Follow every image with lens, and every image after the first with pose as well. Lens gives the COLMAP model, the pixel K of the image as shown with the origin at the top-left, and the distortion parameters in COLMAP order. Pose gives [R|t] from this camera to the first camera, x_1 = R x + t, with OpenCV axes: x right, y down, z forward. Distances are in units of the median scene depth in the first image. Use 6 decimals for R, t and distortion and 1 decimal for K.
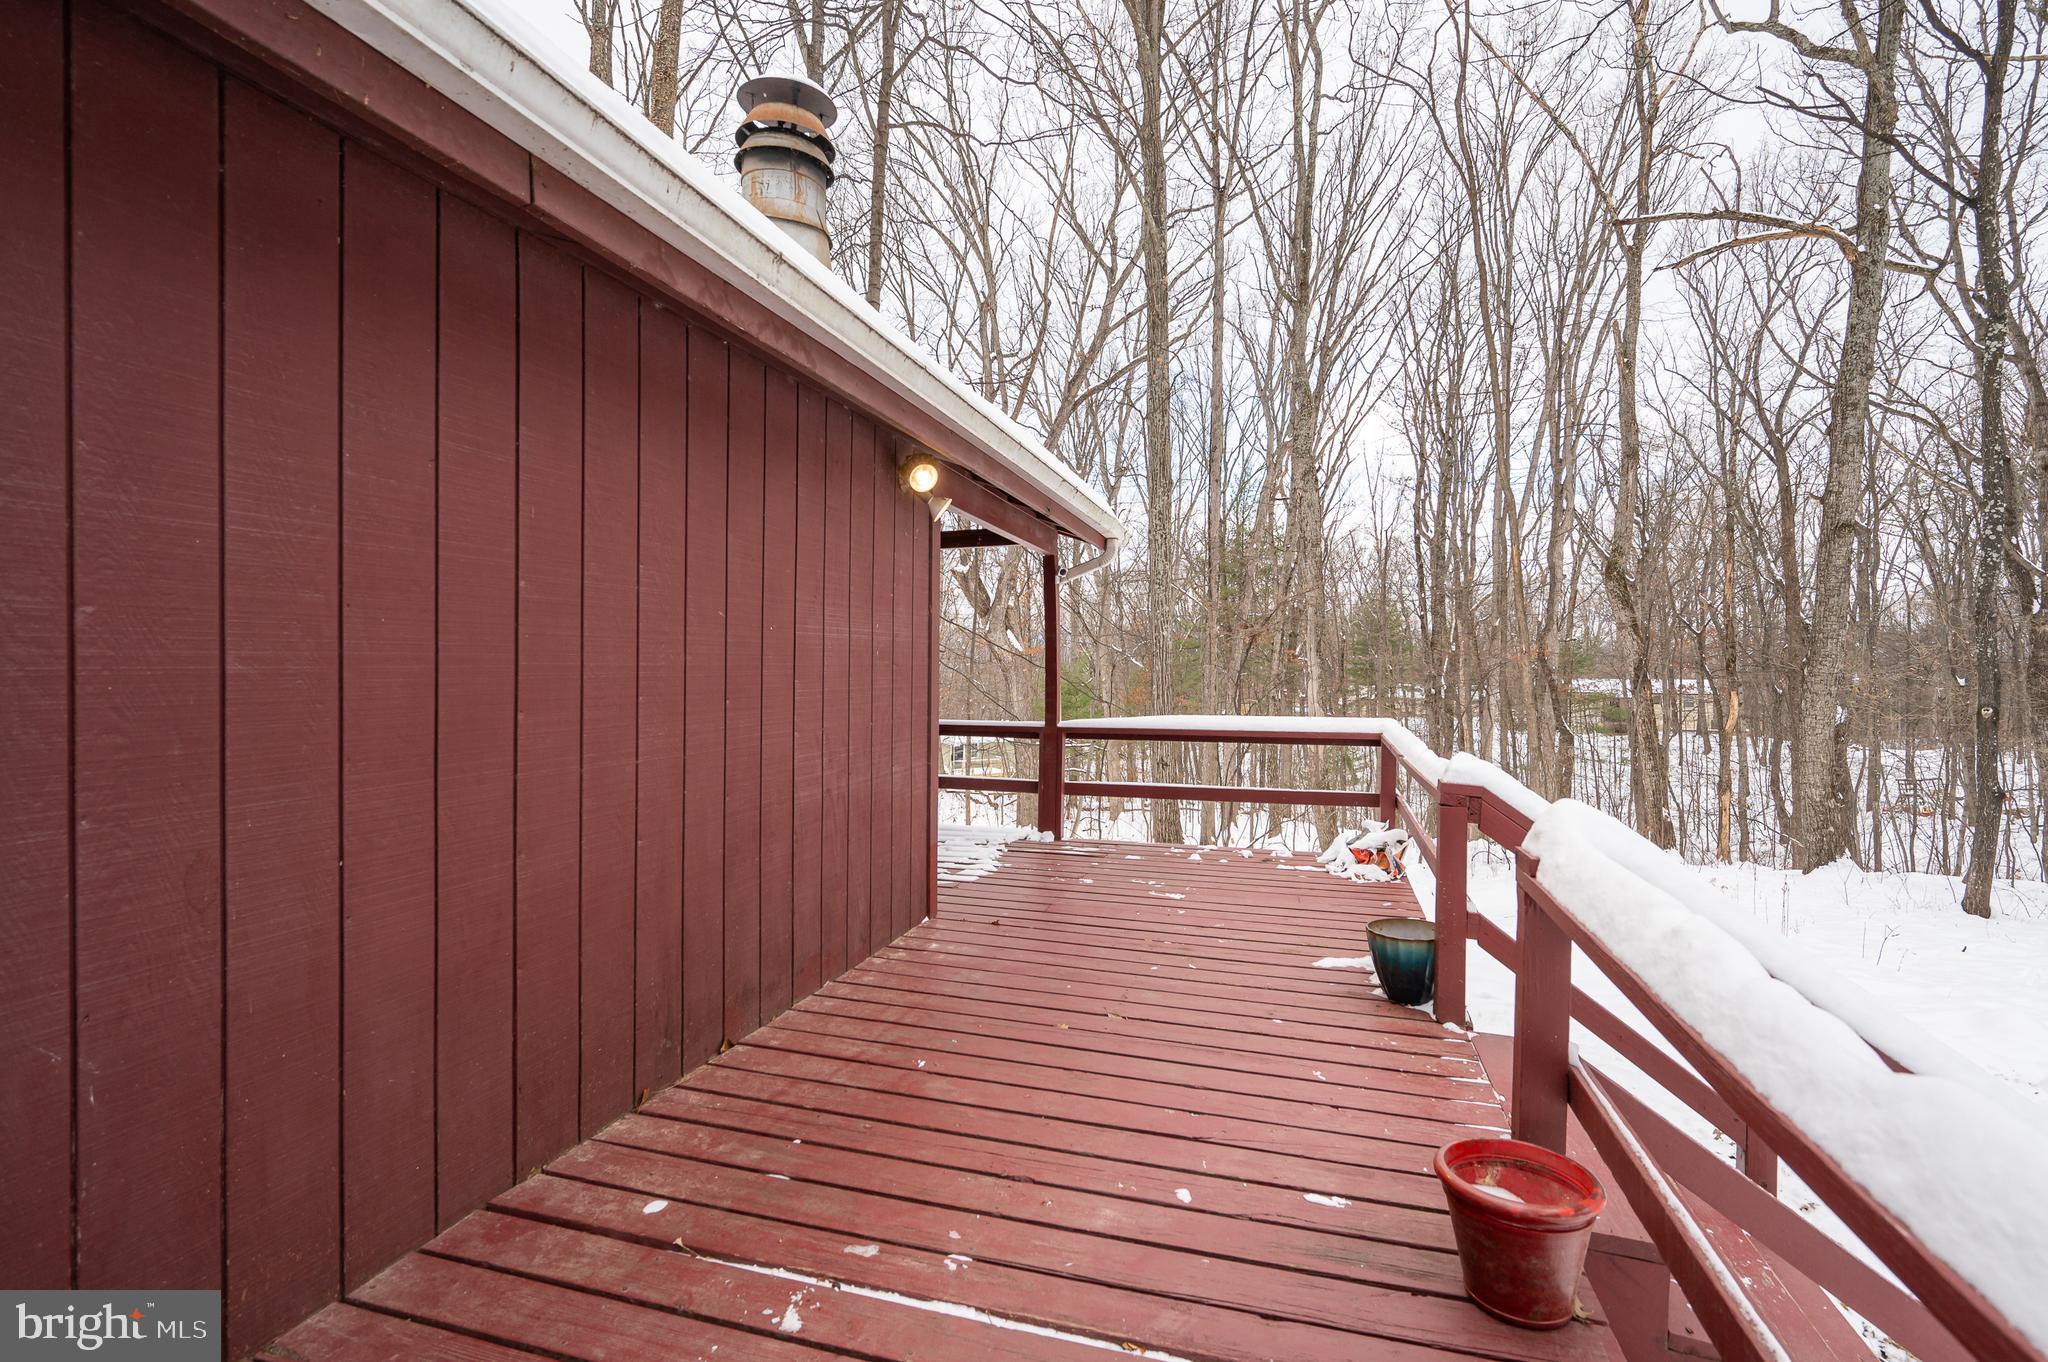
lens RADIAL K [[935.5, 0, 1024.0], [0, 935.5, 688.0], [0, 0, 1]] dist [-0.002425, -0.000081]
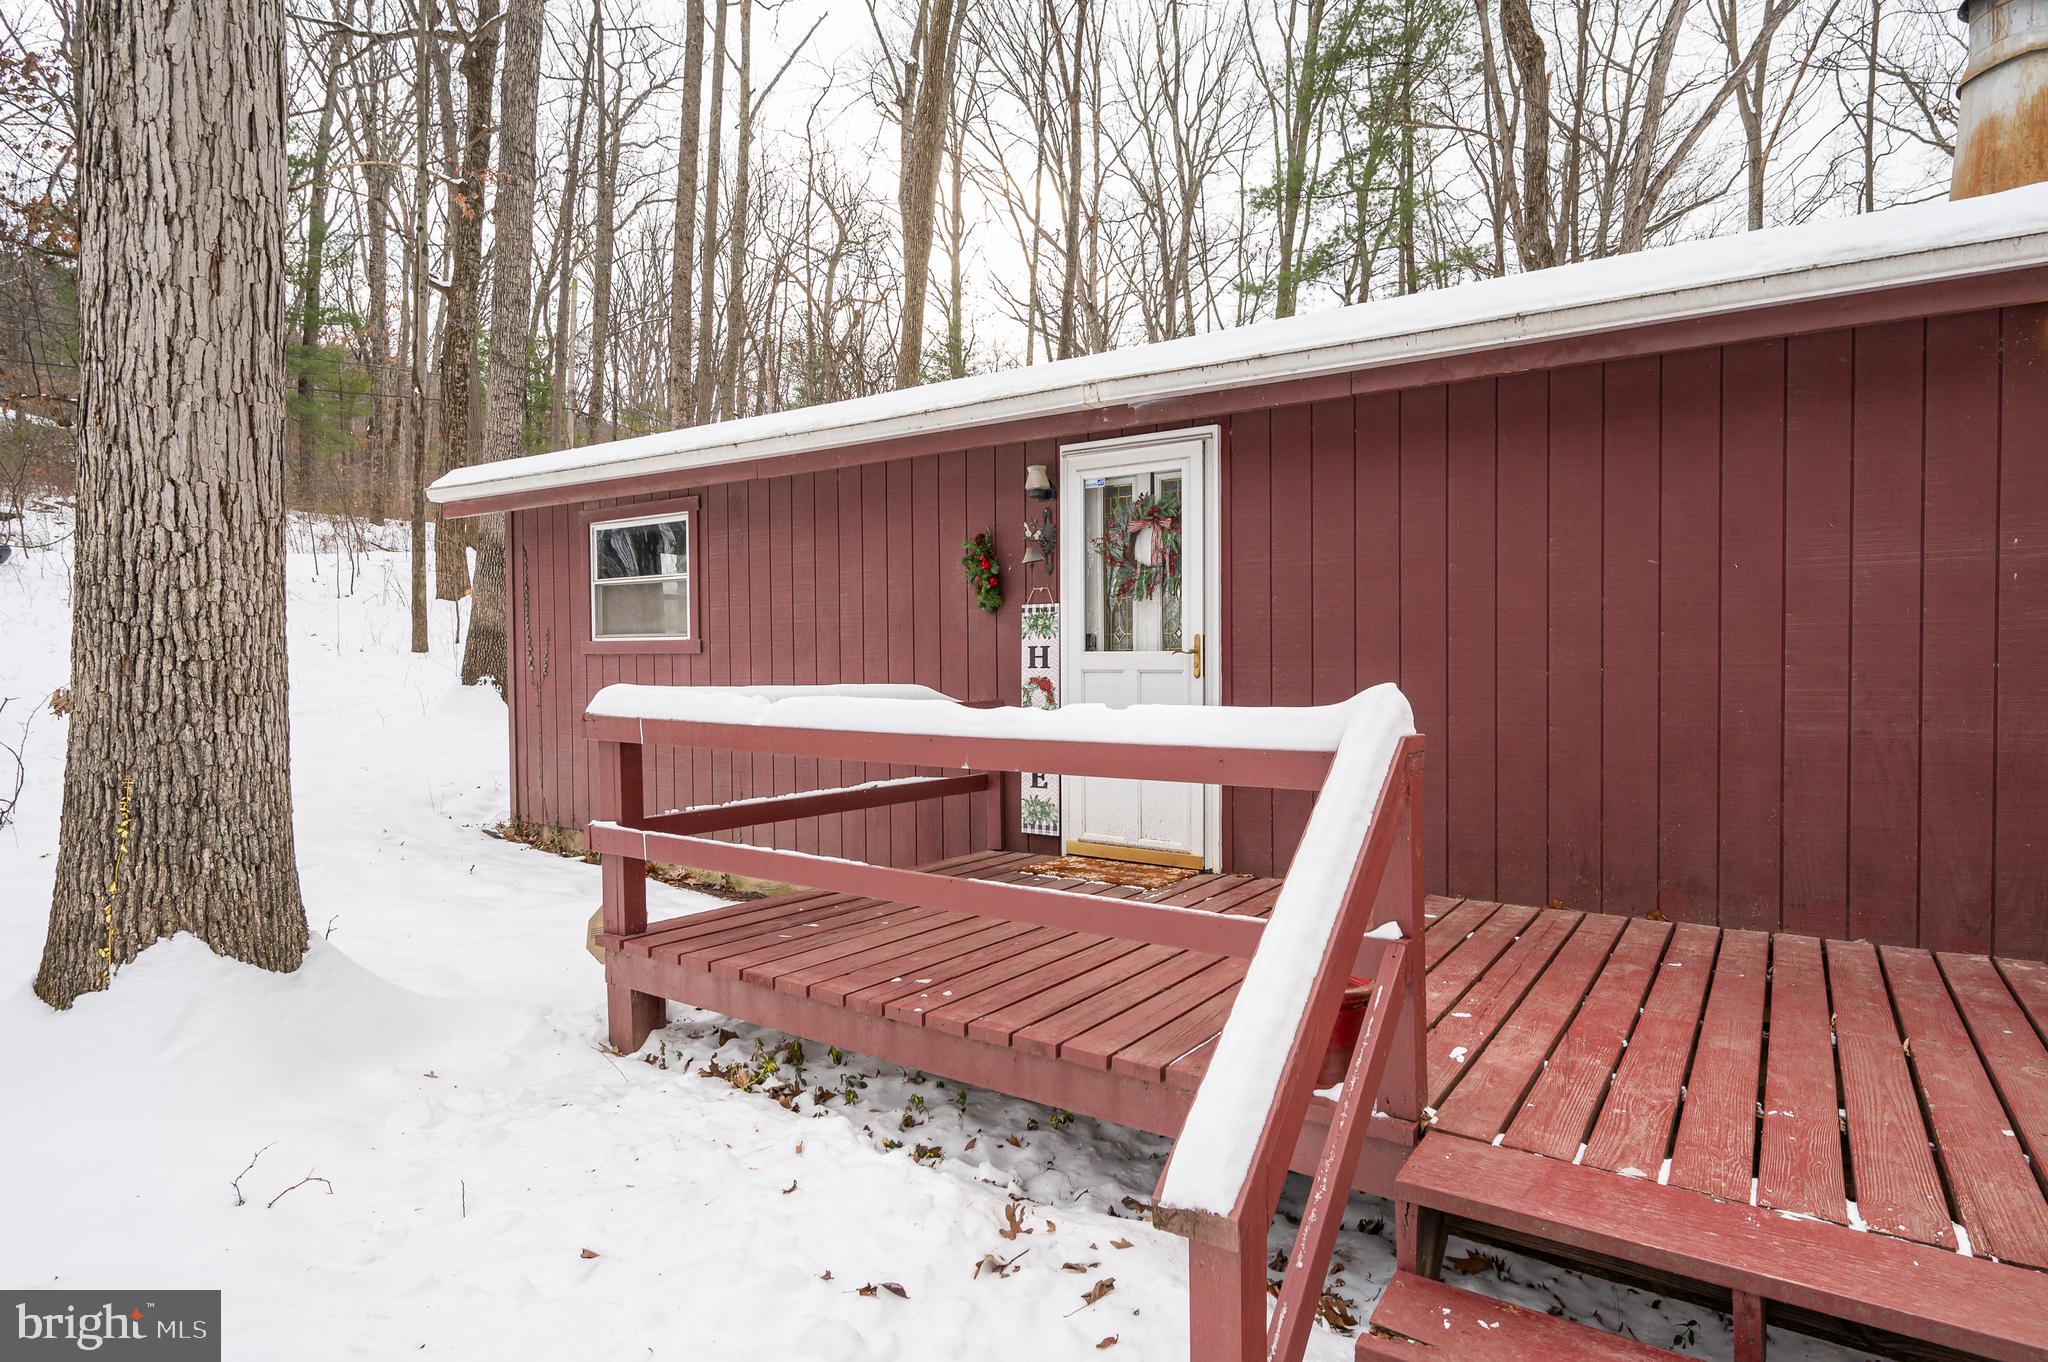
lens RADIAL K [[1097.8, 0, 1160.2], [0, 1097.8, 698.7], [0, 0, 1]] dist [-0.003518, -0.000777]
pose [[-0.227306, 0.027639, -0.973431, 1.635043], [-0.016436, 0.999346, 0.032212, 0.086129], [0.973685, 0.023321, -0.226703, 0.922277]]
